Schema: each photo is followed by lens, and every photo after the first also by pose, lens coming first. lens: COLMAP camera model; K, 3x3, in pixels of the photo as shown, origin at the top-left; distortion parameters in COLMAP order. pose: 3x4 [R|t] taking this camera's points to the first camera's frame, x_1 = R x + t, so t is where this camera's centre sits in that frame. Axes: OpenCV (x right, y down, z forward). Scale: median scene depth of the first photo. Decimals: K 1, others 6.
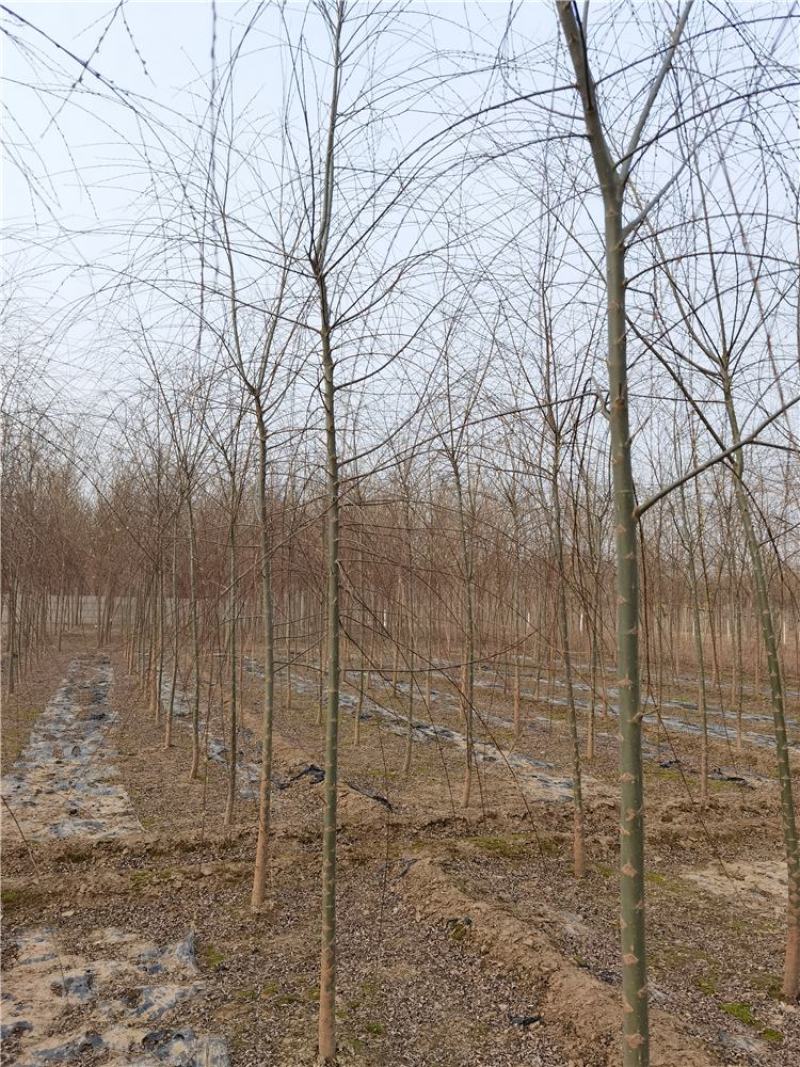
lens RADIAL K [[836.7, 0, 400.0], [0, 836.7, 533.5], [0, 0, 1]] dist [0.039581, -0.035750]
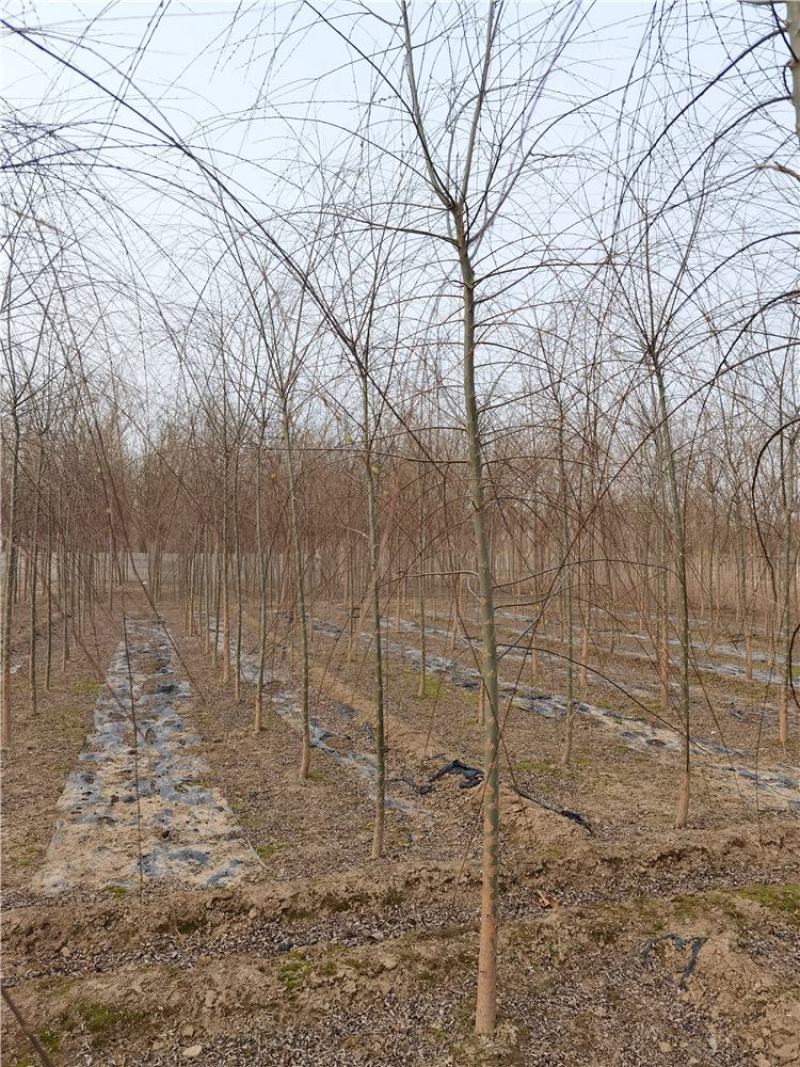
lens RADIAL K [[836.7, 0, 400.0], [0, 836.7, 533.5], [0, 0, 1]] dist [0.039581, -0.035750]
pose [[0.998847, -0.019666, -0.043798, -0.151729], [0.022112, 0.998181, 0.056086, 0.025951], [0.042615, -0.056989, 0.997465, 0.298454]]
